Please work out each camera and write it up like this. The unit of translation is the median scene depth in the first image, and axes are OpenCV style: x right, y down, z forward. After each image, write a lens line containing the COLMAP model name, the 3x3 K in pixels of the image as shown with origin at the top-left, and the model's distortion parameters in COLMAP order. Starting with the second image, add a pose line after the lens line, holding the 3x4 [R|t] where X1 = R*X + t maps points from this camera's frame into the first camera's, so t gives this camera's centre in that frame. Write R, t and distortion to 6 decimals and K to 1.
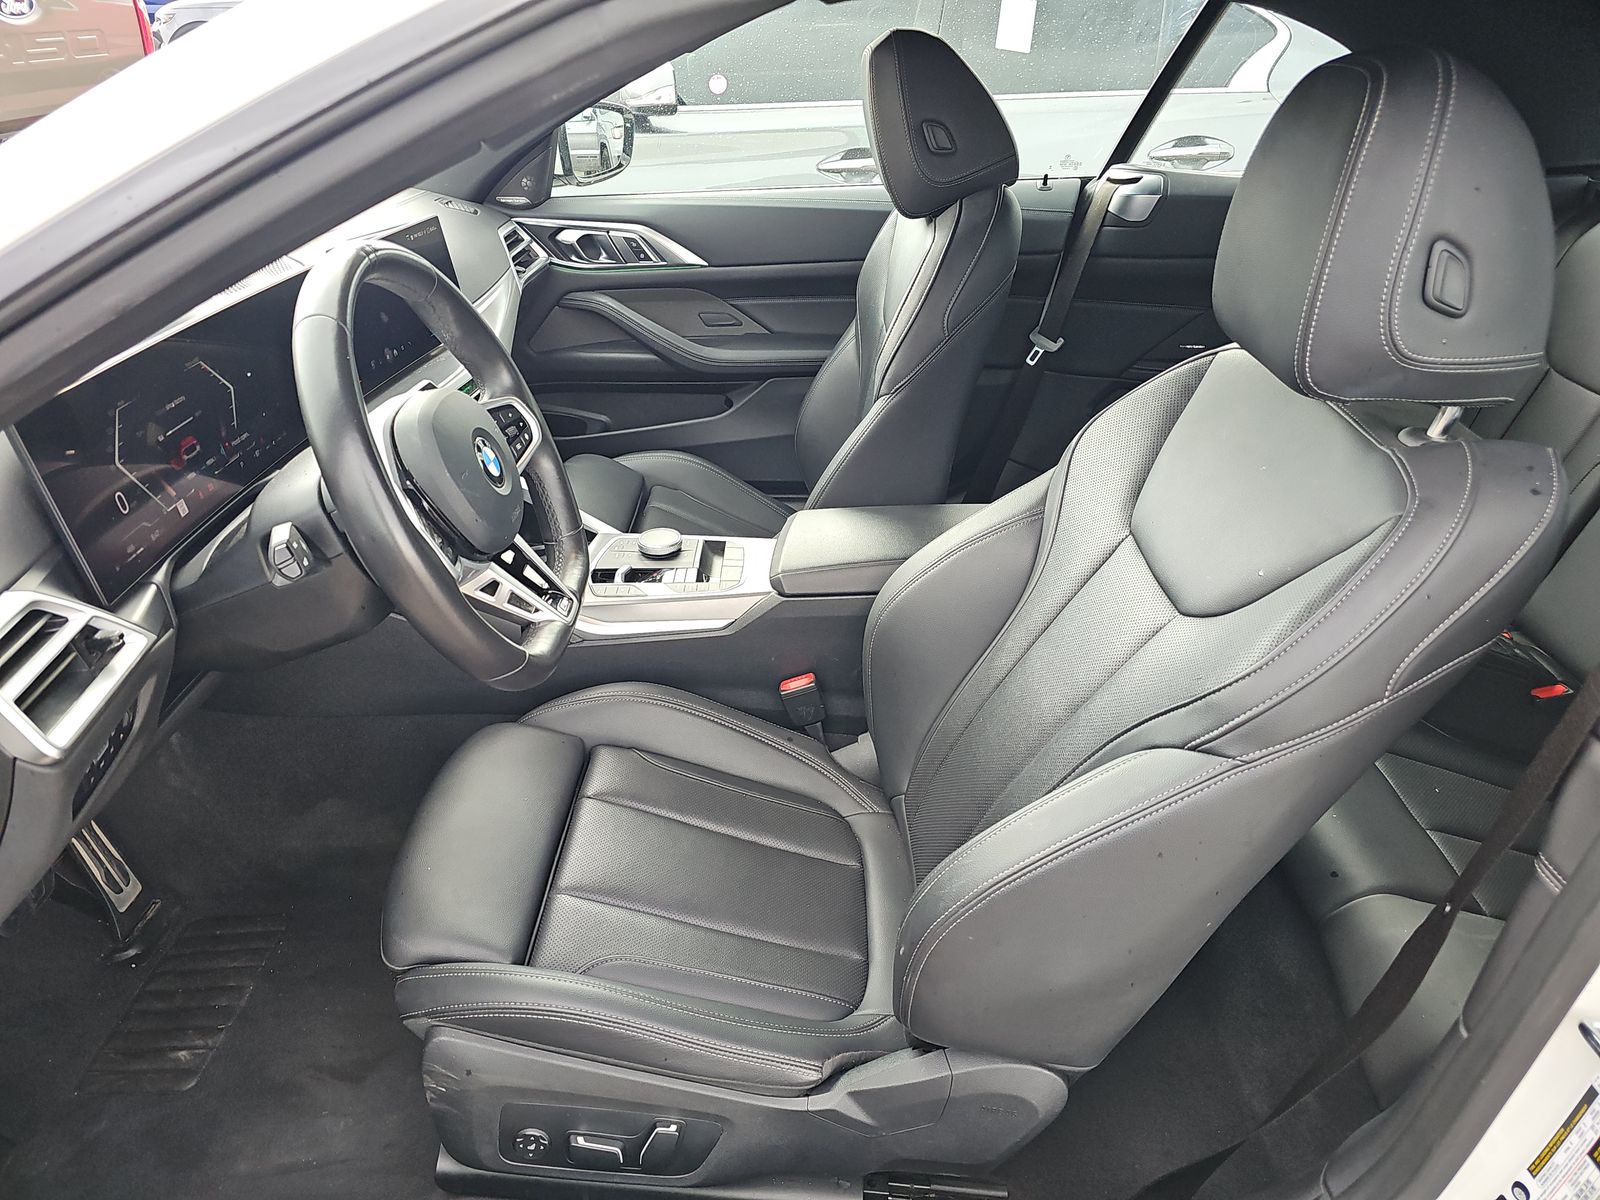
lens RADIAL K [[1057.0, 0, 796.0], [0, 1057.0, 609.6], [0, 0, 1]] dist [0.035278, -0.049379]
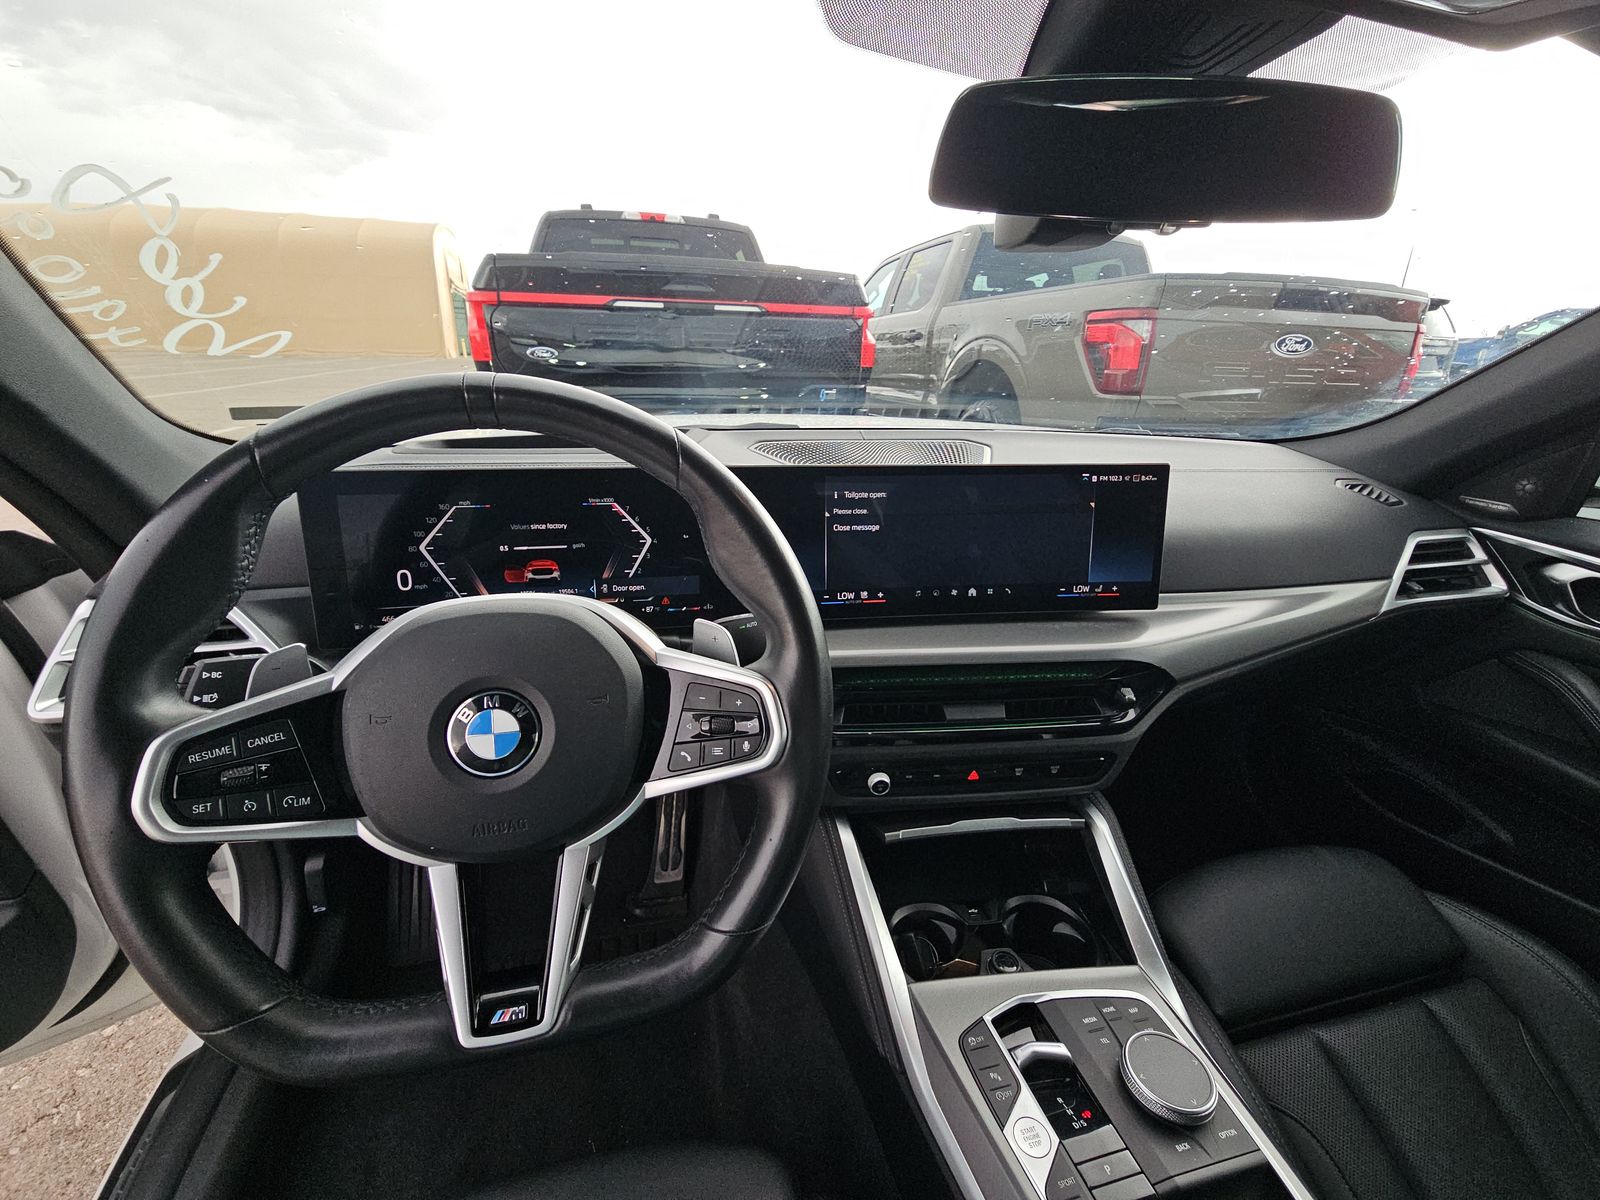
lens RADIAL K [[639.3, 0, 800.0], [0, 639.3, 600.0], [0, 0, 1]] dist [0.000789, -0.000460]
pose [[0.250894, 0.327576, -0.910904, 0.025749], [-0.501764, 0.848728, 0.167014, -0.181715], [0.827819, 0.415156, 0.377307, 0.510898]]
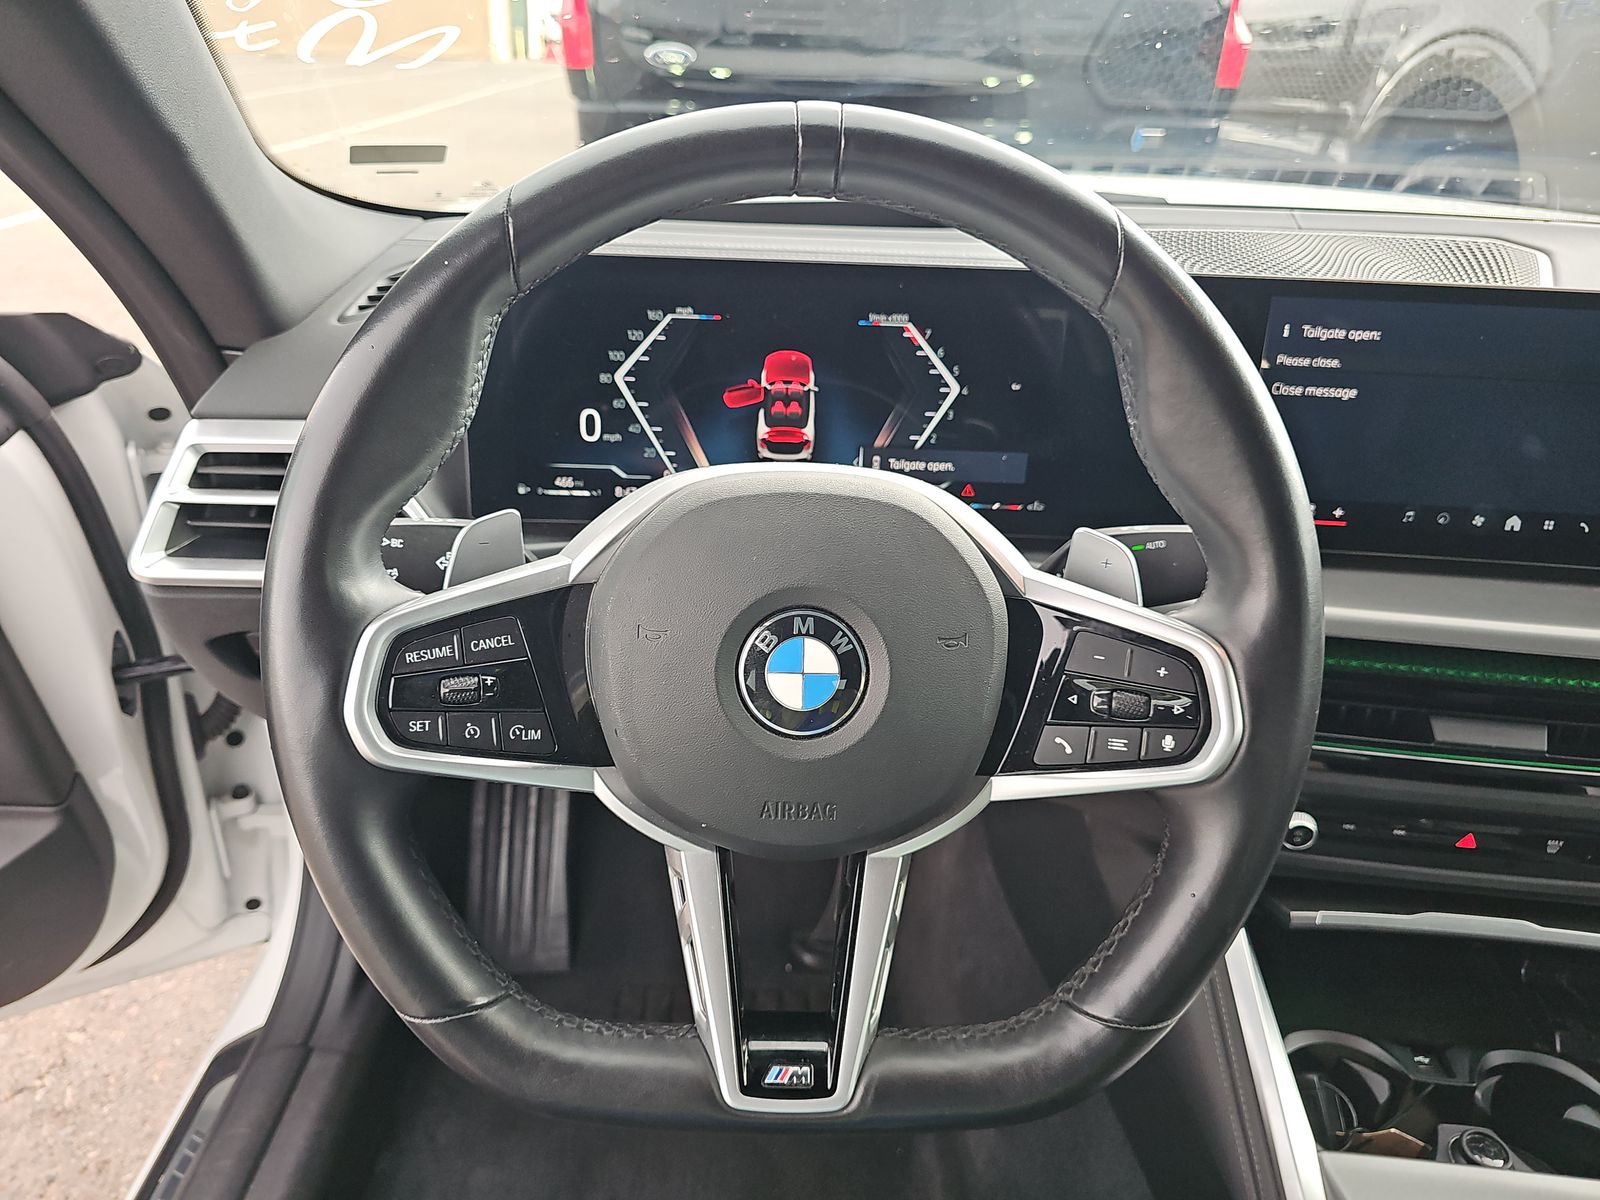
lens RADIAL K [[1057.0, 0, 796.0], [0, 1057.0, 609.6], [0, 0, 1]] dist [0.035278, -0.049379]
pose [[0.028622, 0.442606, -0.896259, 0.024792], [-0.529627, 0.767140, 0.361928, -0.155557], [0.847748, 0.464324, 0.256373, 0.463440]]
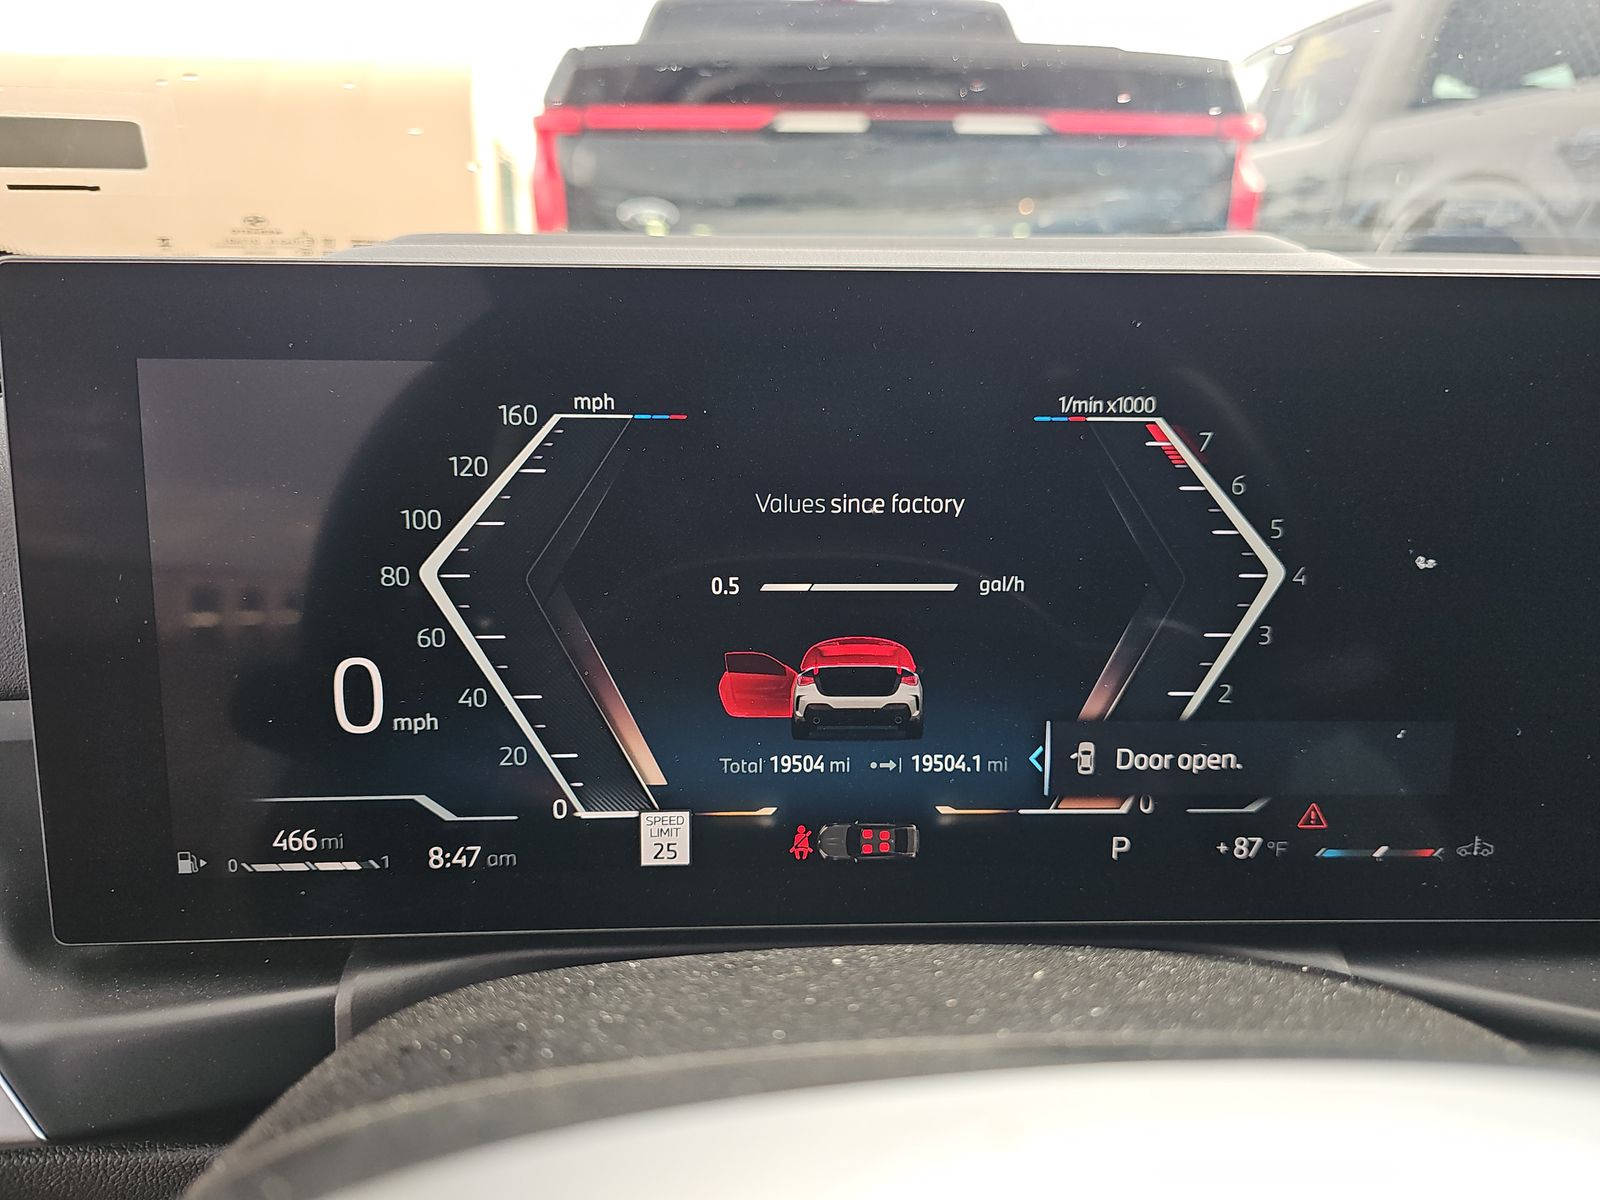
lens RADIAL K [[1069.4, 0, 814.0], [0, 1069.4, 602.0], [0, 0, 1]] dist [0.000211, -0.000362]
pose [[0.062866, 0.288172, -0.955513, -0.171651], [-0.506632, 0.834089, 0.218220, -0.112539], [0.859868, 0.470374, 0.198433, 0.483278]]
